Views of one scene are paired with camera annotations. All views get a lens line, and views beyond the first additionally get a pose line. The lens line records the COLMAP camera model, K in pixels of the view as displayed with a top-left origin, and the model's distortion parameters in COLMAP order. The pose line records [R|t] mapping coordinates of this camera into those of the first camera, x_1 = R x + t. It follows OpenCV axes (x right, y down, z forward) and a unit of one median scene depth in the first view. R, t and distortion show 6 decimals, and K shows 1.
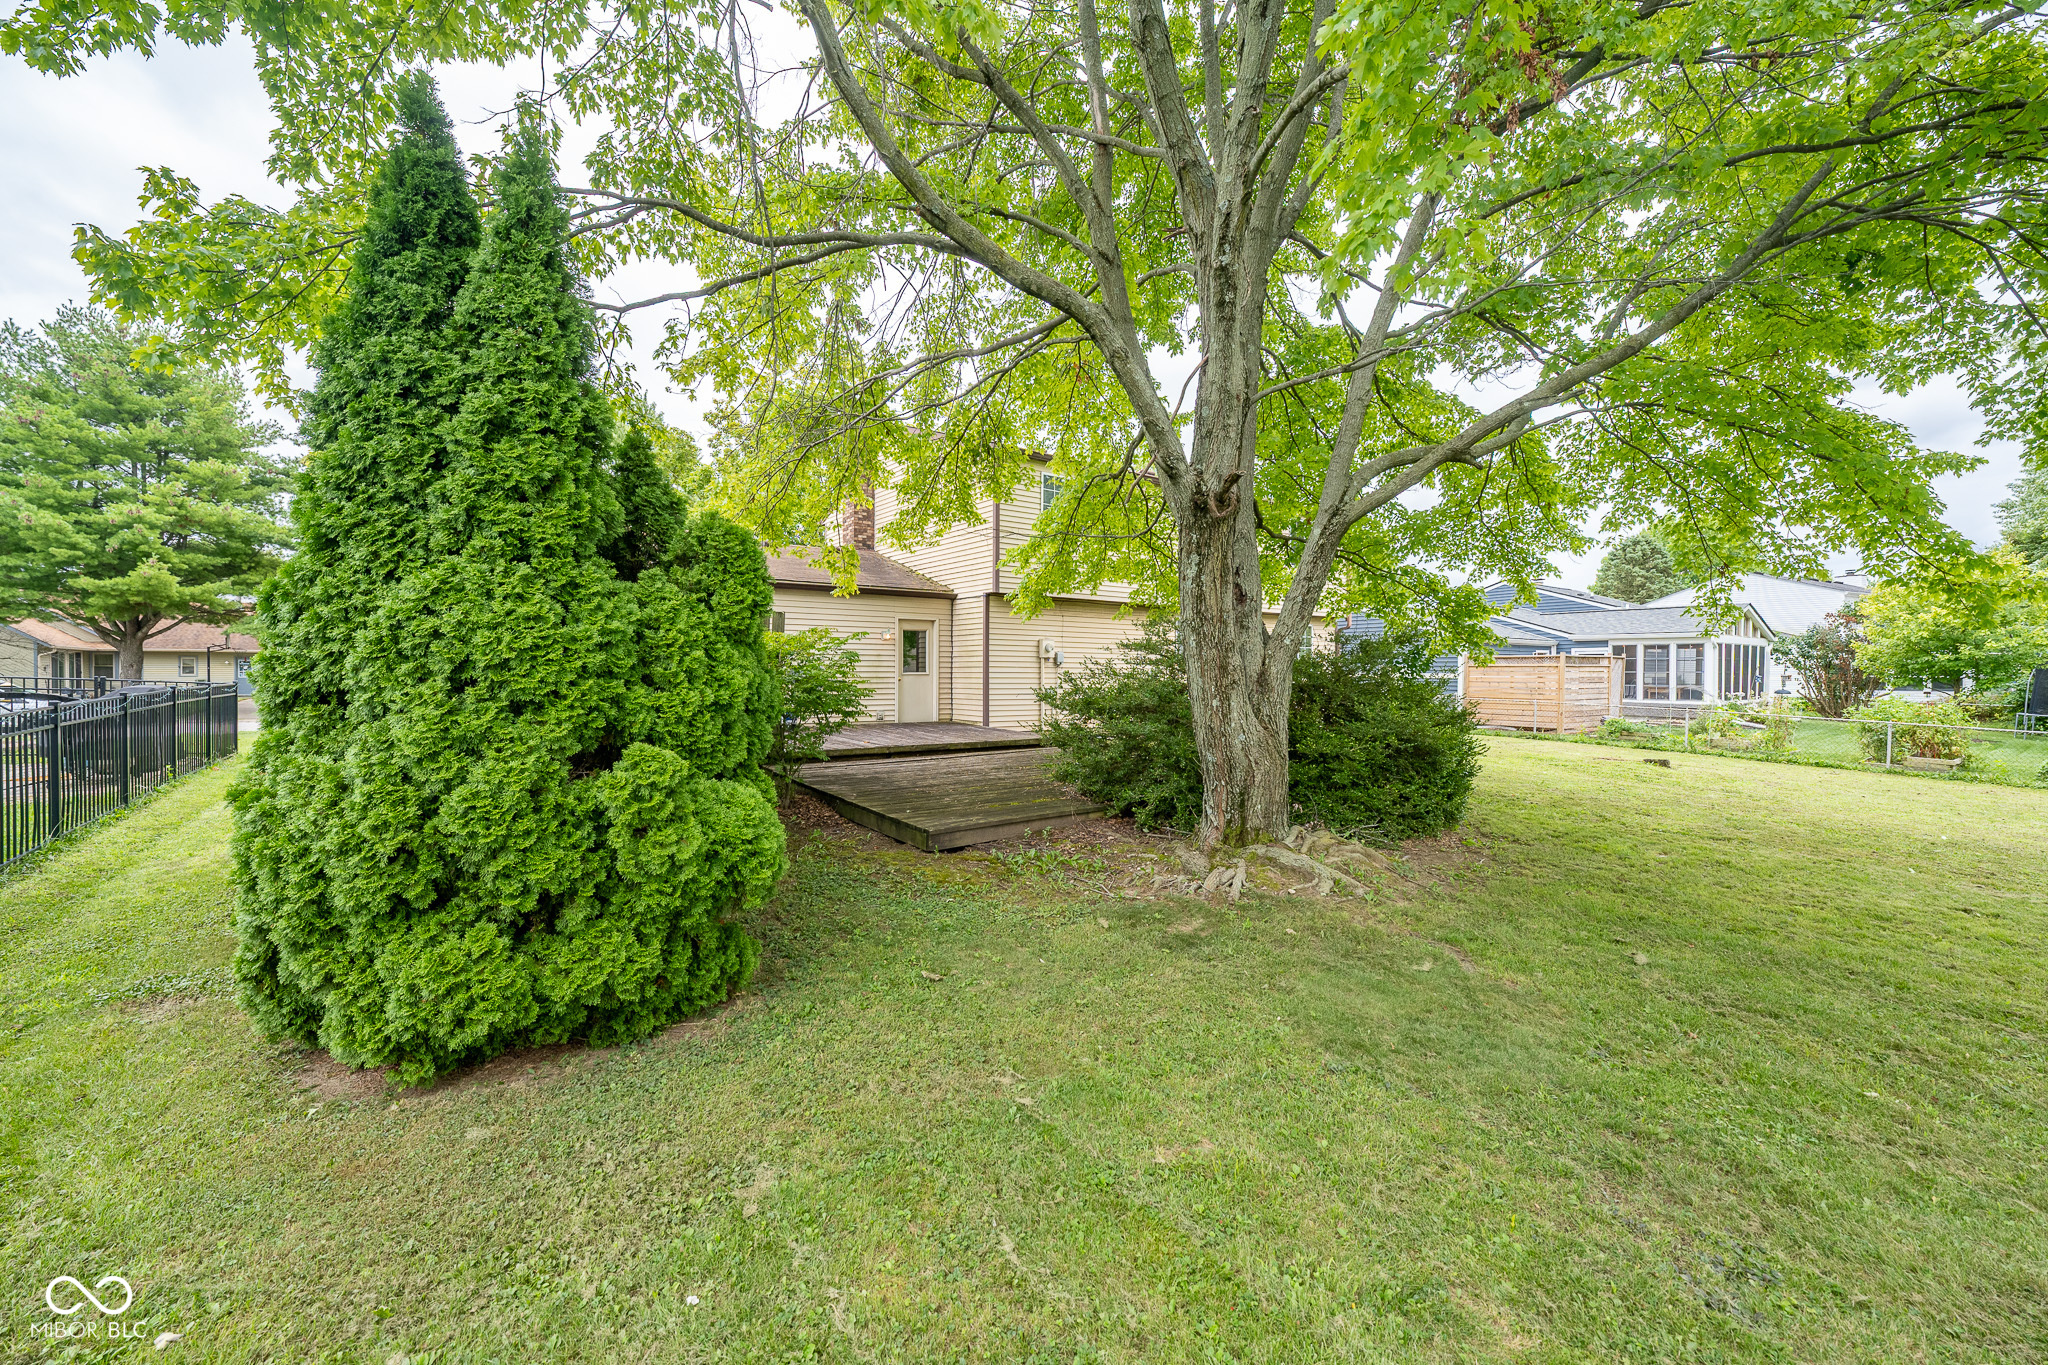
lens RADIAL K [[811.0, 0, 1022.0], [0, 811.0, 676.8], [0, 0, 1]] dist [0.001671, -0.000077]
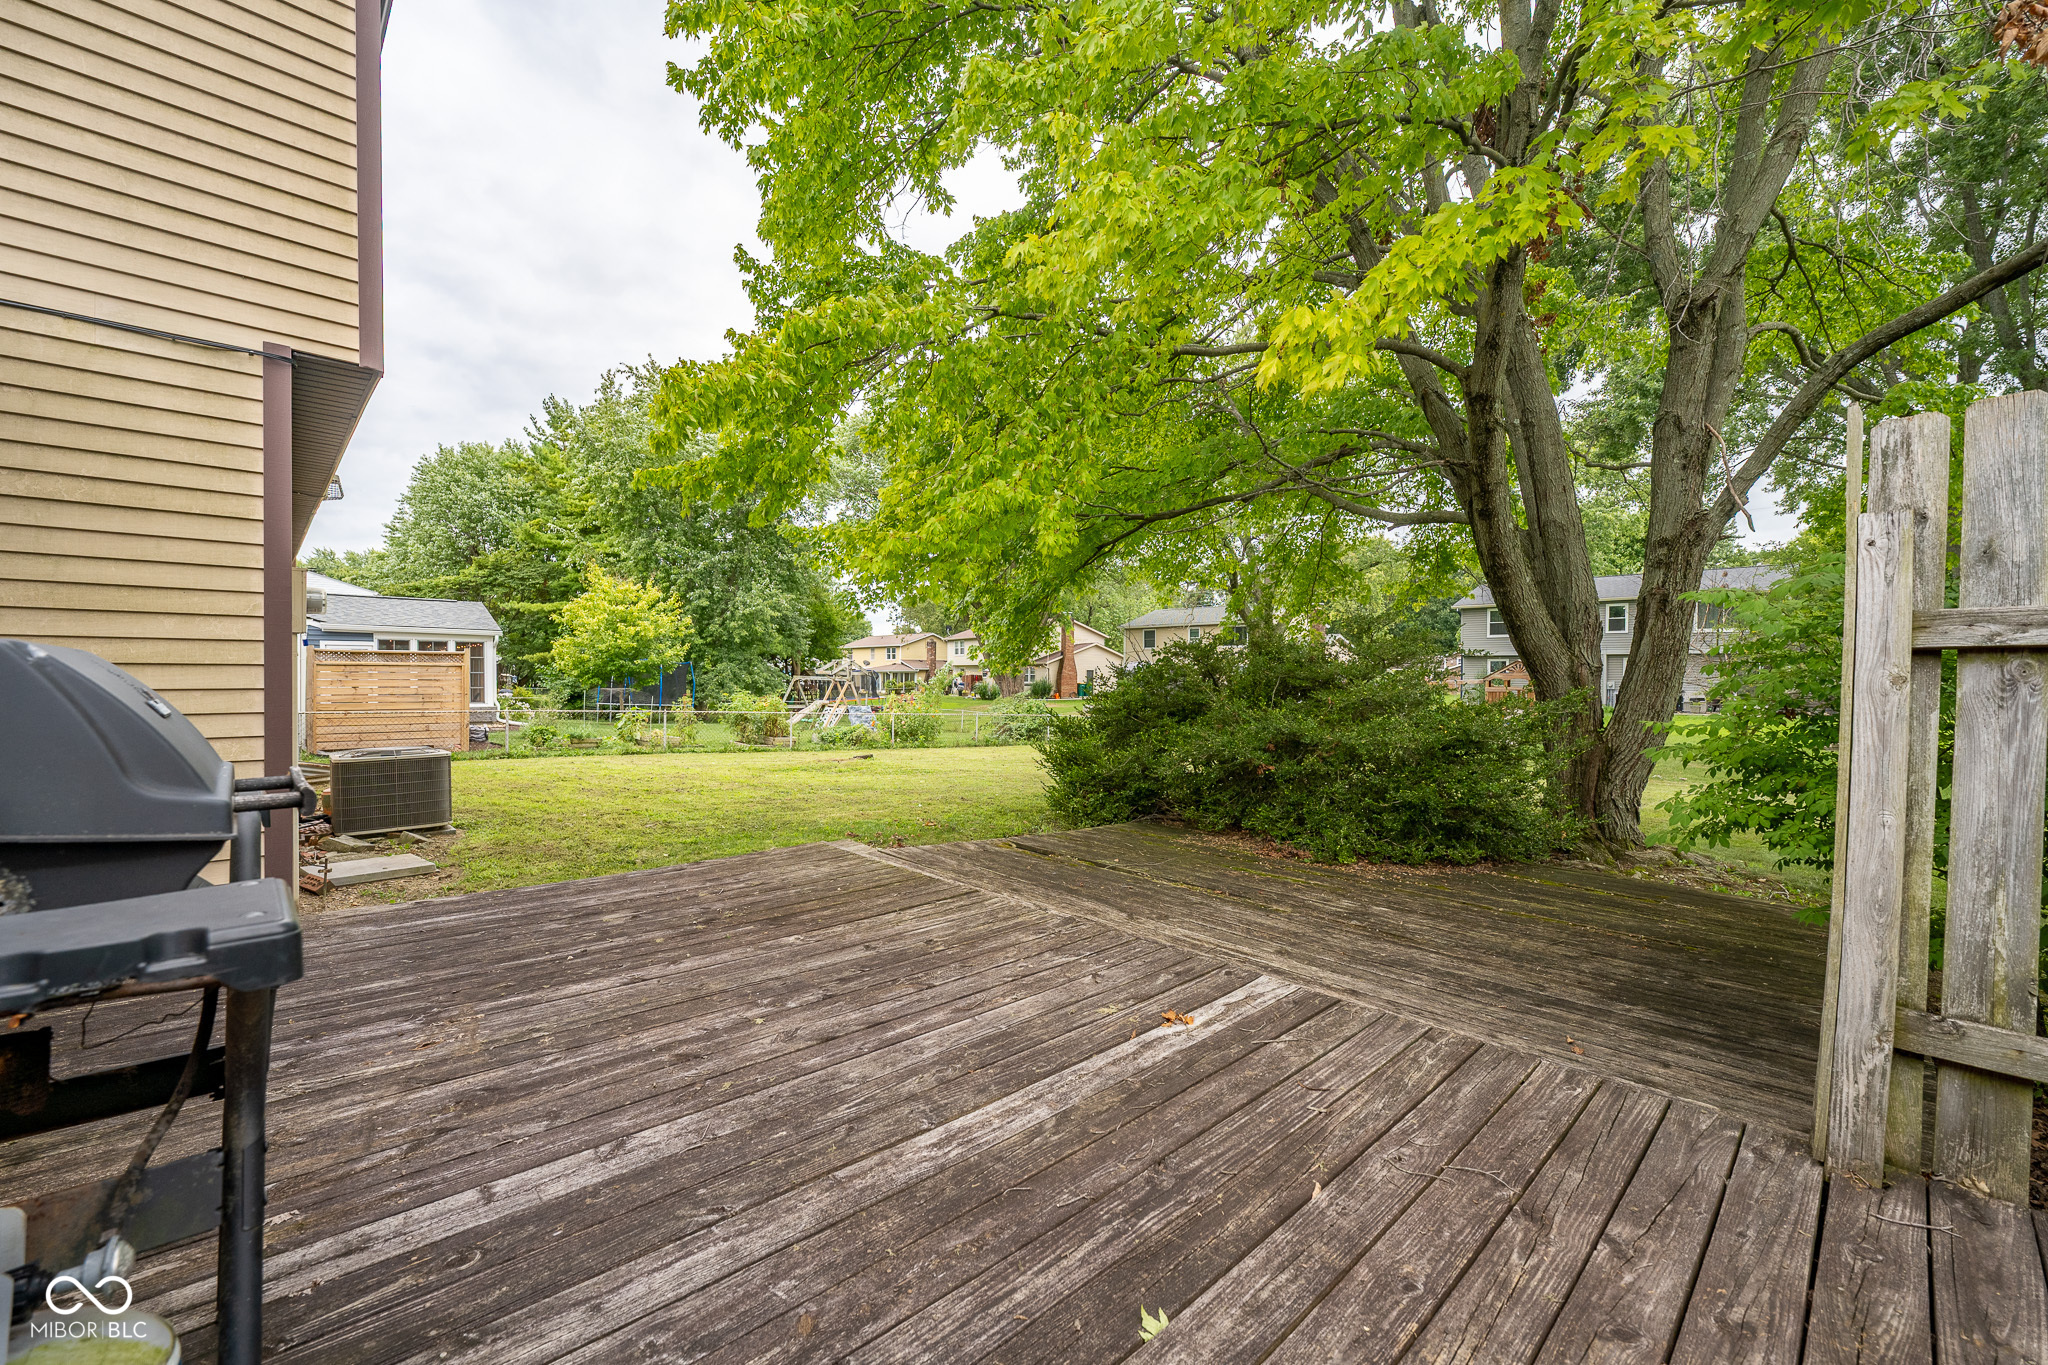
lens RADIAL K [[811.0, 0, 1030.9], [0, 811.0, 687.5], [0, 0, 1]] dist [0.001671, -0.000077]
pose [[-0.146838, -0.017691, 0.989002, -0.300978], [-0.001674, 0.999843, 0.017636, -0.010323], [-0.989159, 0.000934, -0.146844, 0.800924]]
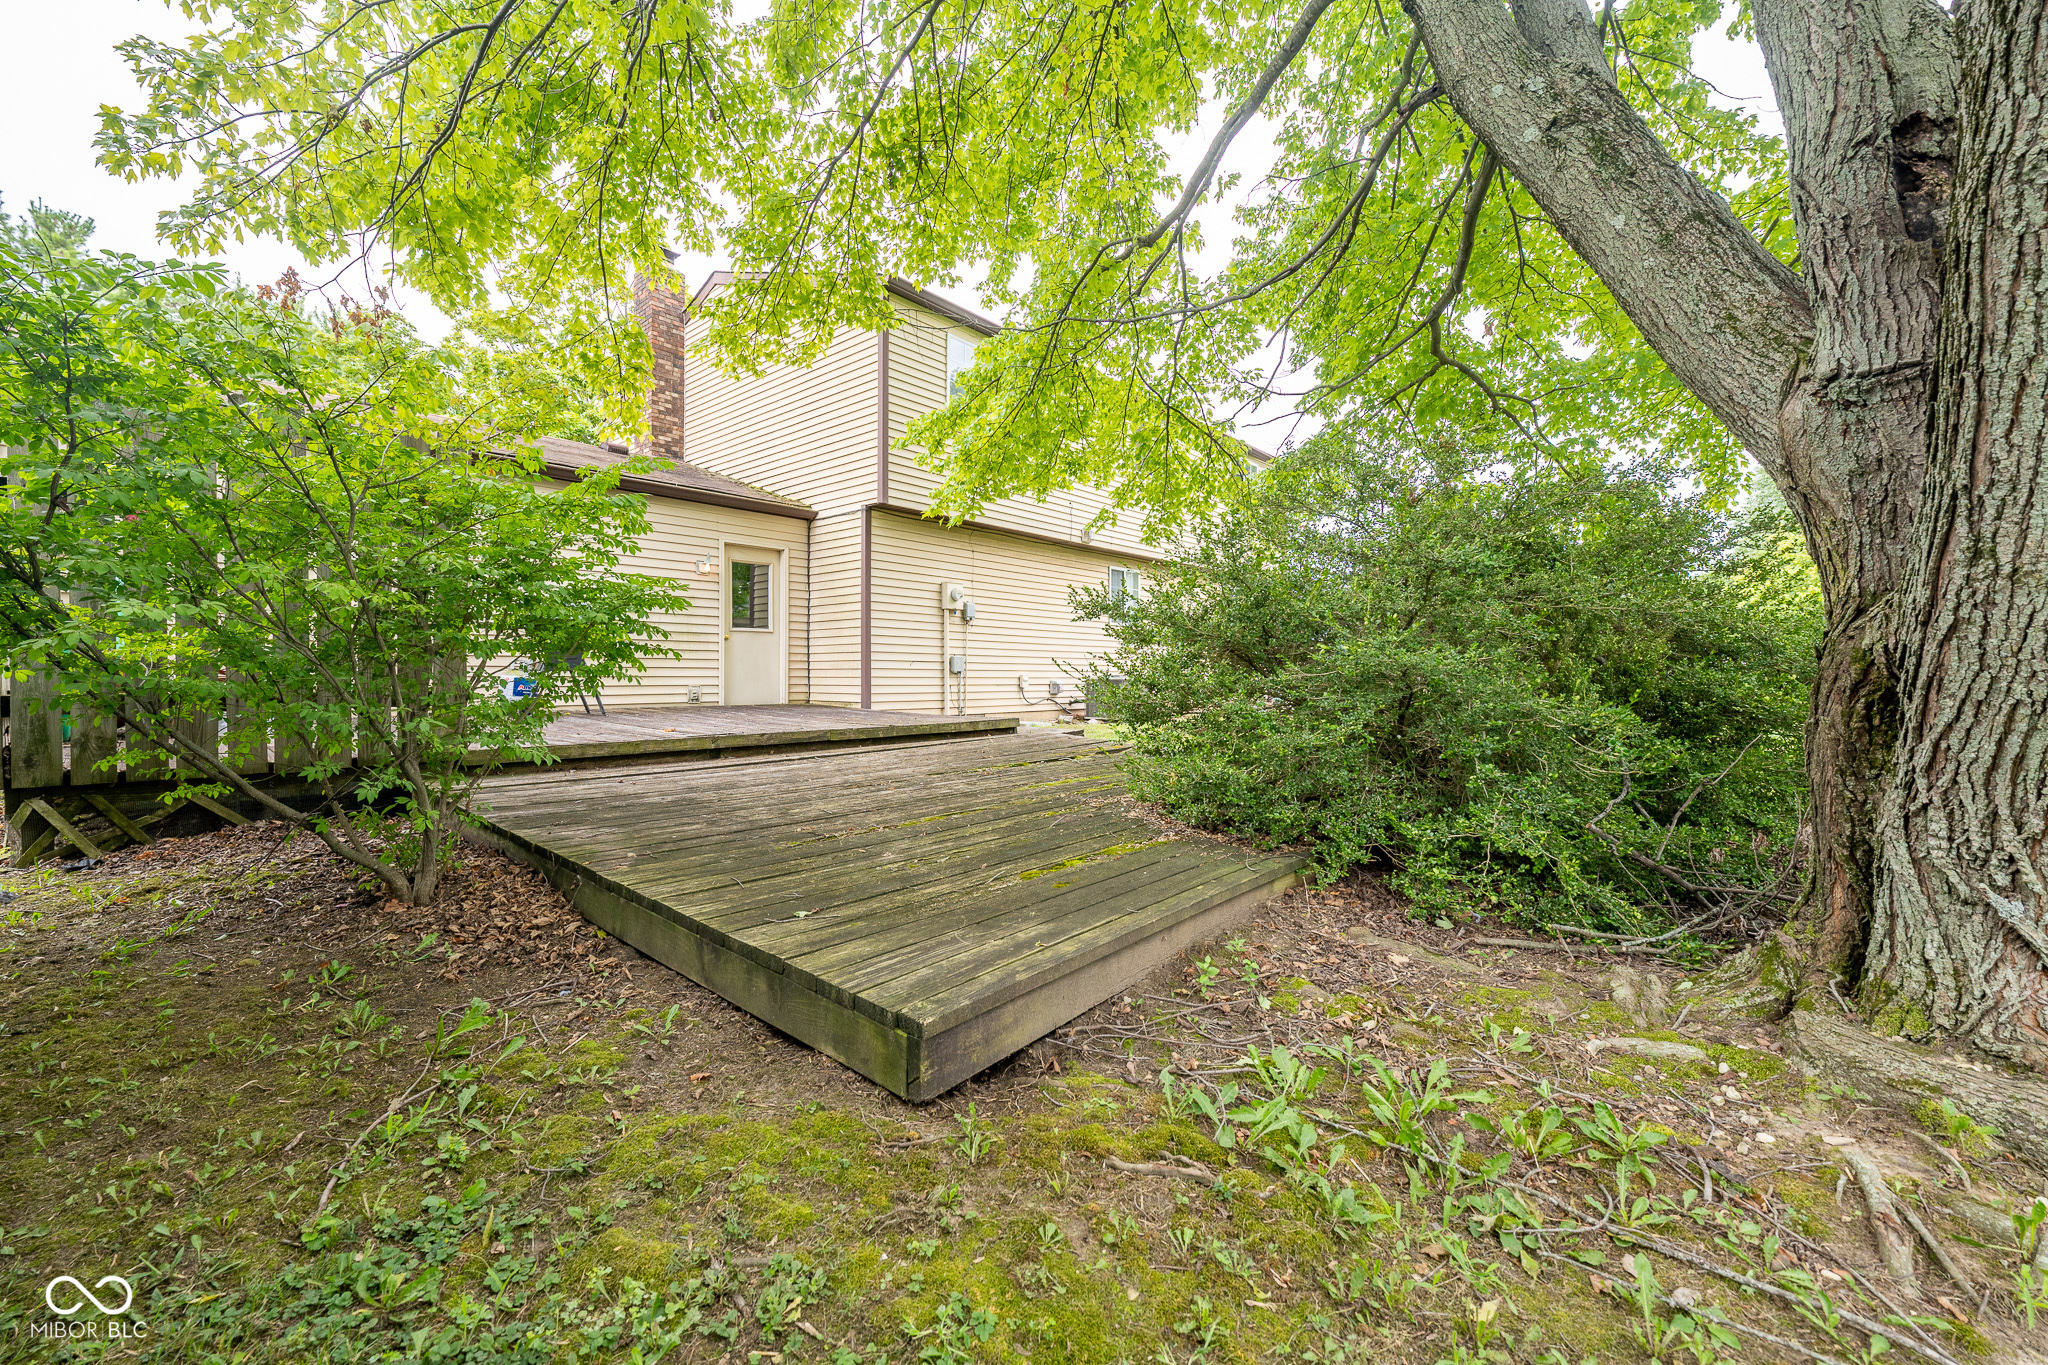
lens RADIAL K [[811.0, 0, 1026.4], [0, 811.0, 674.4], [0, 0, 1]] dist [0.001671, -0.000077]
pose [[0.975655, -0.001527, 0.219304, -0.060216], [0.002370, 0.999991, -0.003580, 0.034808], [-0.219296, 0.004012, 0.975650, 0.324455]]
